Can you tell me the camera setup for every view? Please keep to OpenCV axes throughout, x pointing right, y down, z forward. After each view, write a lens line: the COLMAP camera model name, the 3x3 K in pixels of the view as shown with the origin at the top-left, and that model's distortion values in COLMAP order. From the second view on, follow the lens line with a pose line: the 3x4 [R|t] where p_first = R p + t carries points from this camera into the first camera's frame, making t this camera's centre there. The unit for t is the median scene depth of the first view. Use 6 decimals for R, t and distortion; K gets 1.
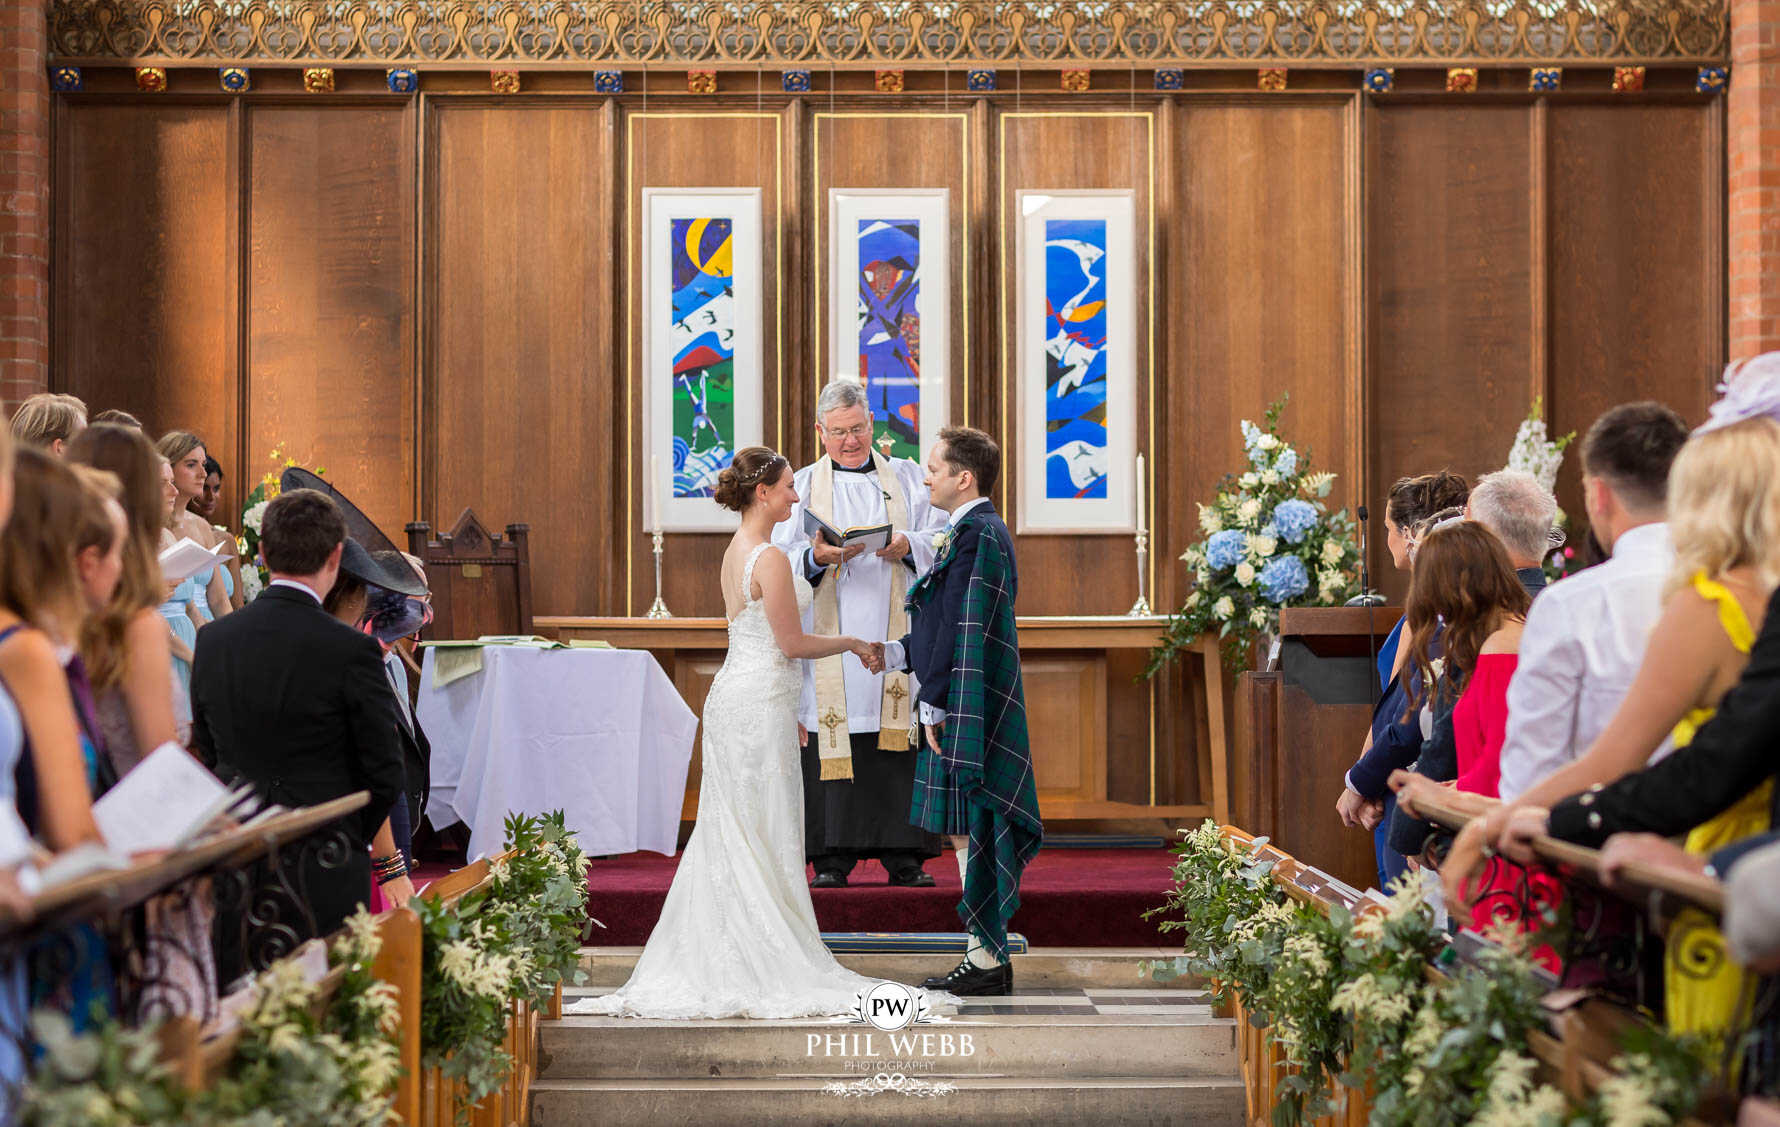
lens RADIAL K [[4834.5, 0, 986.2], [0, 4834.5, 473.9], [0, 0, 1]] dist [0.045092, -0.120779]
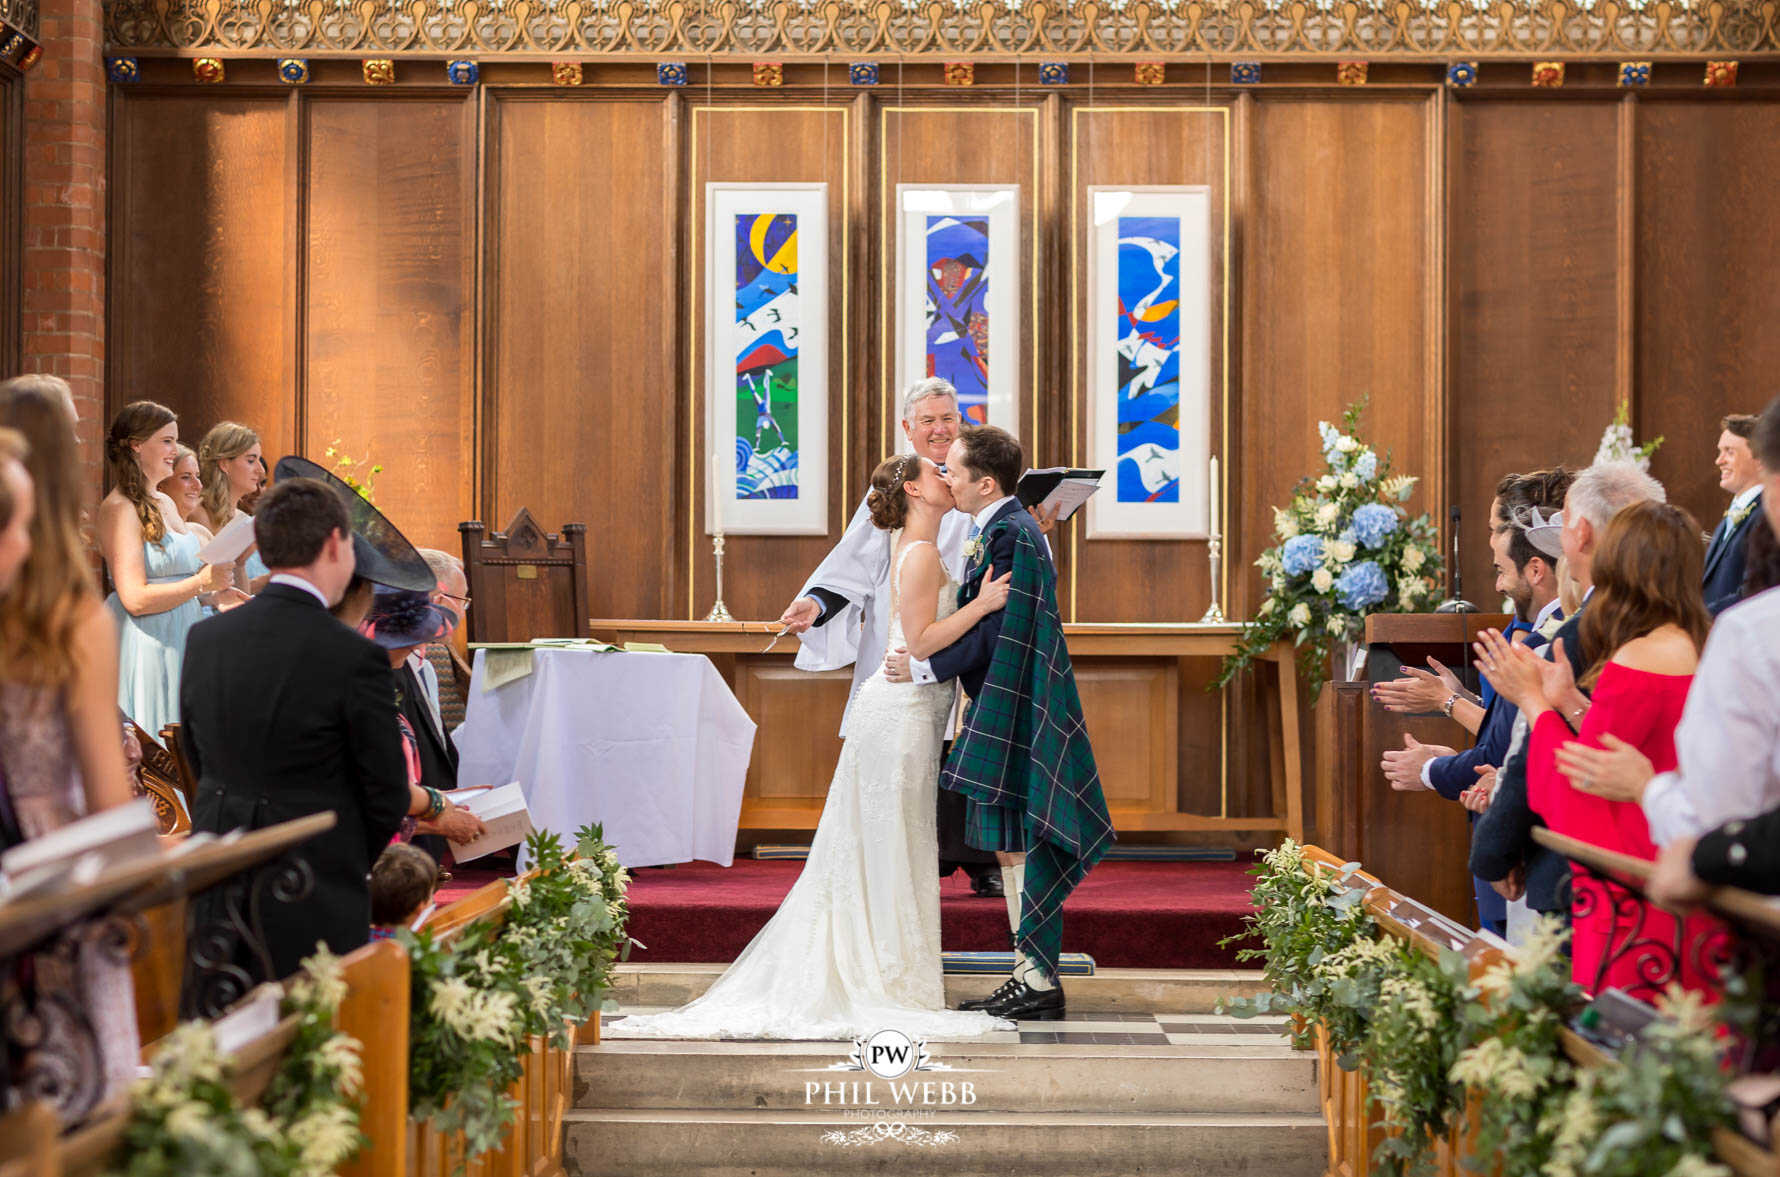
lens RADIAL K [[4499.1, 0, 890.0], [0, 4499.1, 588.5], [0, 0, 1]] dist [0.033918, 0.015302]
pose [[0.999278, 0.006790, -0.037384, 0.000725], [-0.006000, 0.999757, 0.021202, 0.003480], [0.037518, -0.020962, 0.999076, 0.089249]]
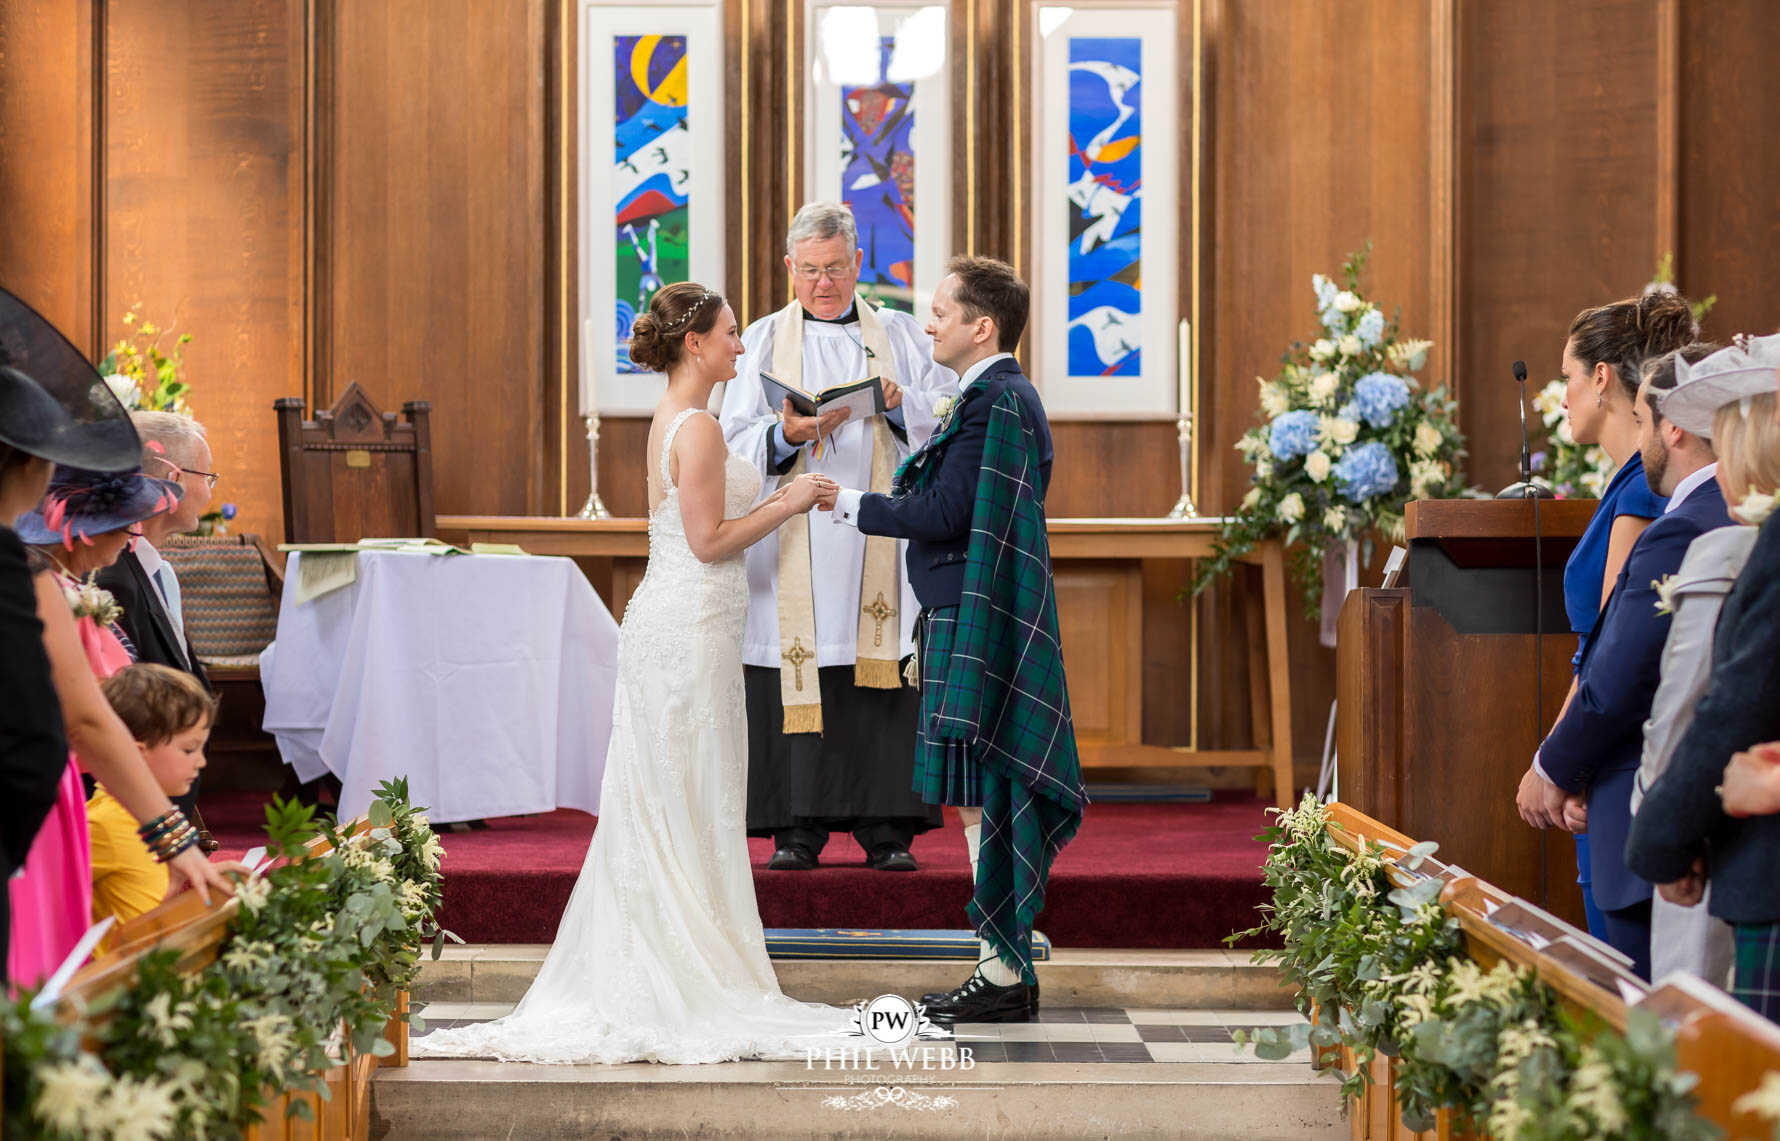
lens RADIAL K [[4441.6, 0, 890.0], [0, 4441.6, 570.5], [0, 0, 1]] dist [0.027887, 0.233155]
pose [[0.999762, 0.004065, -0.021432, -0.001463], [-0.003255, 0.999284, 0.037691, 0.009666], [0.021569, -0.037612, 0.999060, 0.241118]]
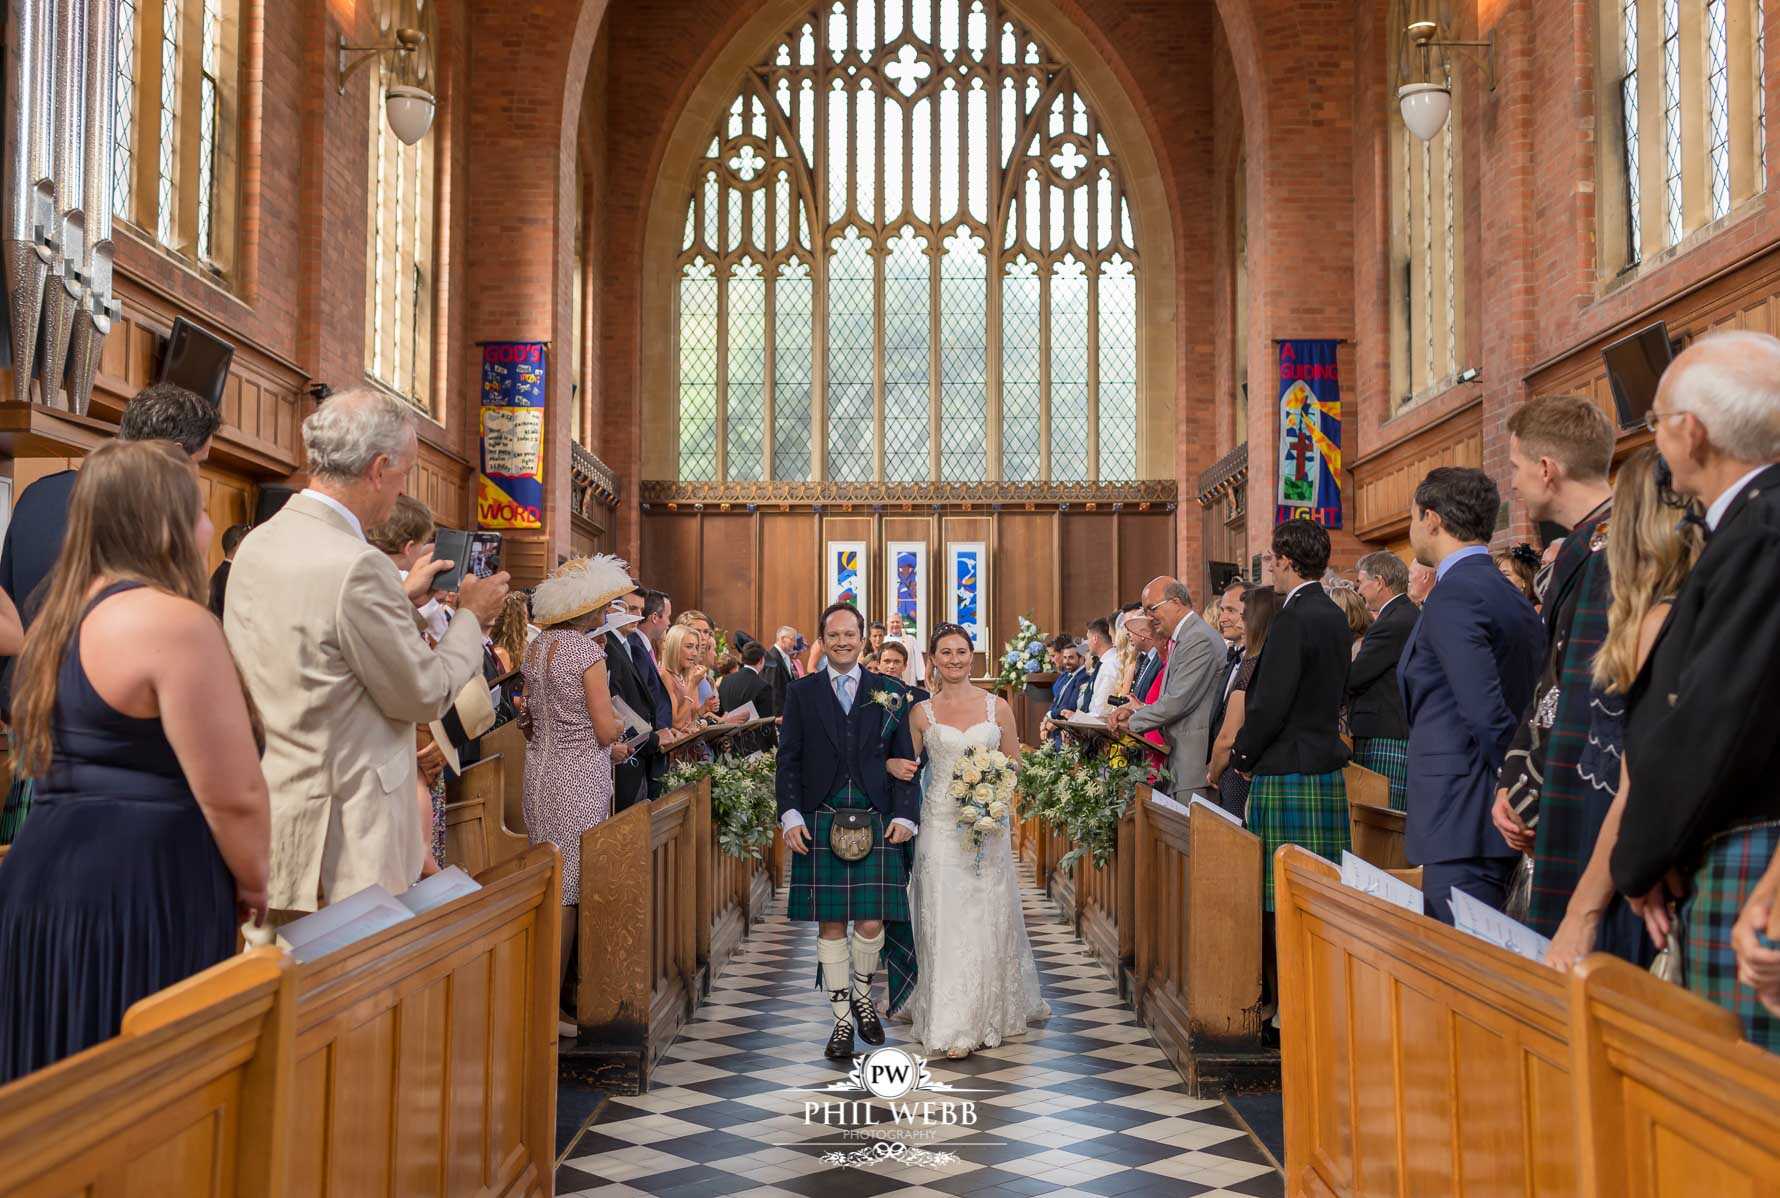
lens RADIAL K [[1879.3, 0, 866.3], [0, 1879.3, 599.5], [0, 0, 1]] dist [-0.003067, 0.012427]
pose [[0.999251, 0.000634, -0.038684, 0.000705], [-0.001334, 0.999835, -0.018090, 0.000225], [0.038666, 0.018128, 0.999088, -0.214346]]
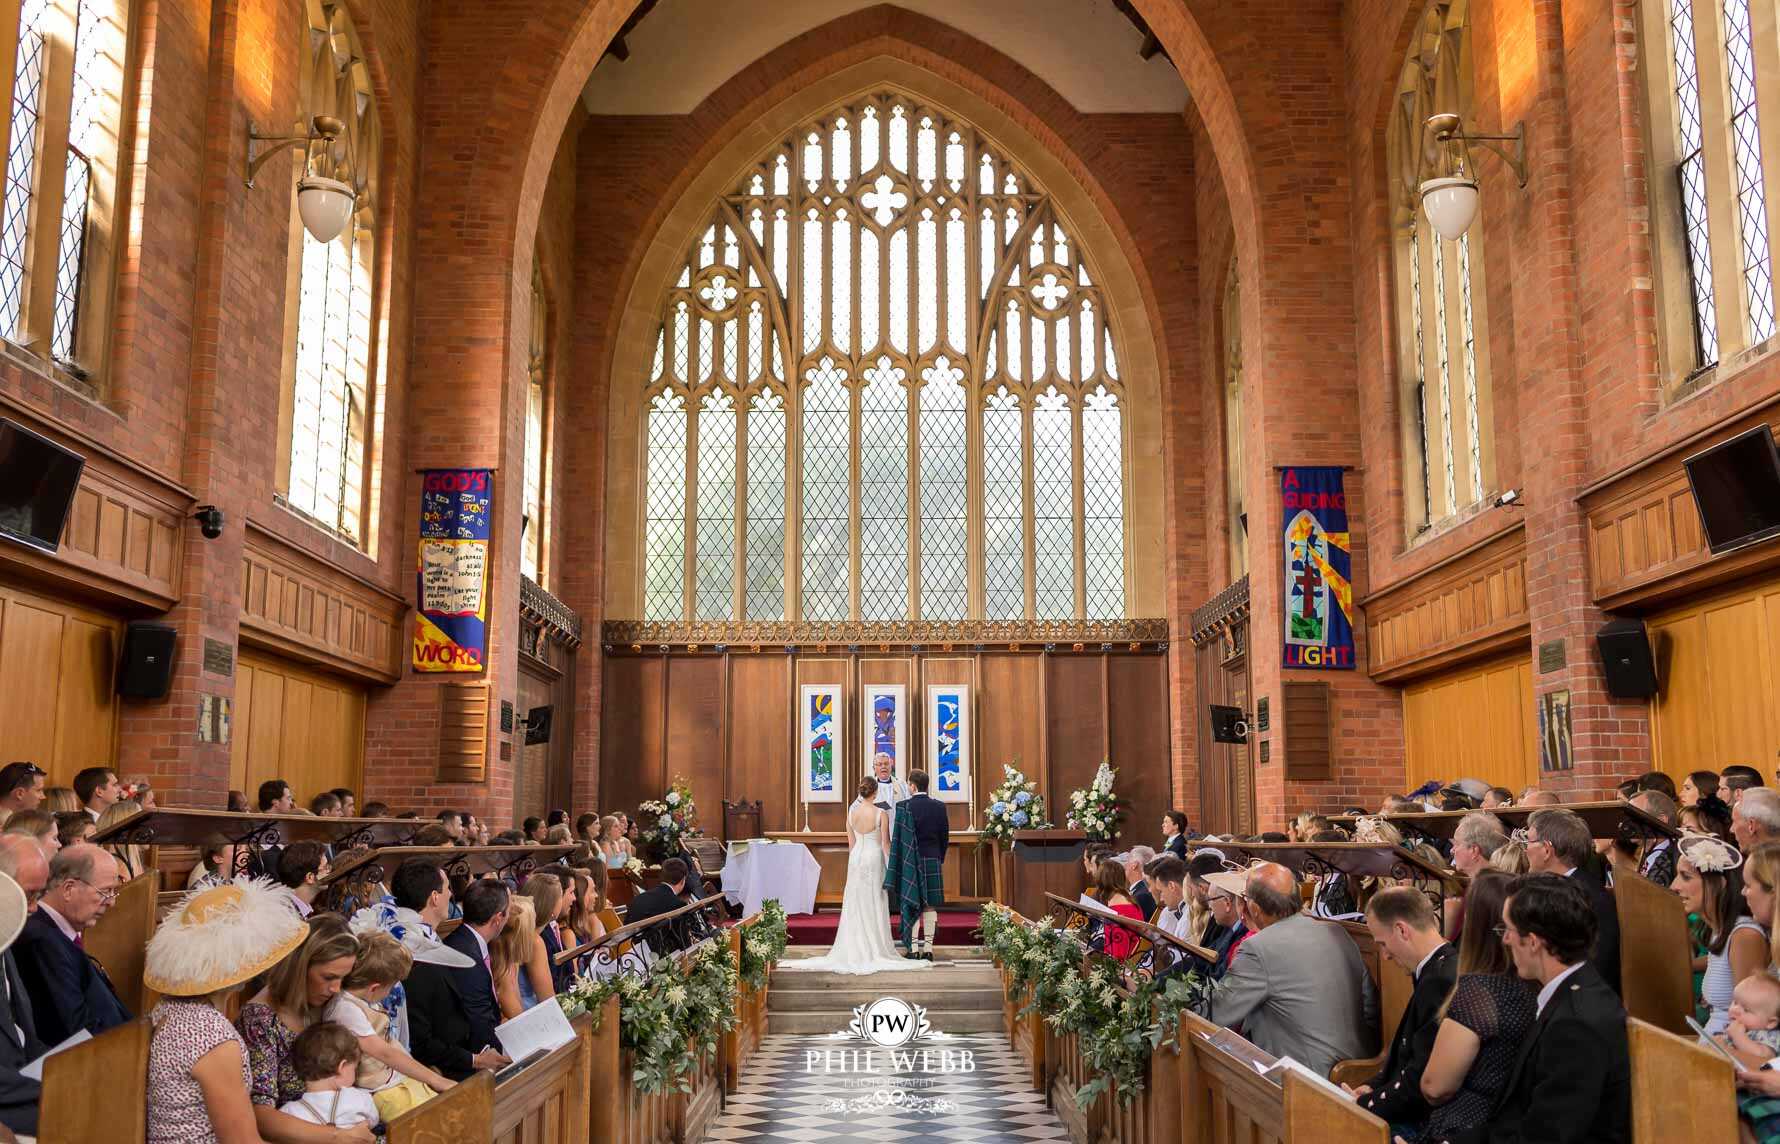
lens RADIAL K [[1805.3, 0, 893.8], [0, 1805.3, 531.7], [0, 0, 1]] dist [0.005010, -0.000782]
pose [[0.999892, -0.004463, -0.013996, 0.001287], [0.002575, 0.991230, -0.132125, -0.005918], [0.014463, 0.132074, 0.991134, -0.105579]]
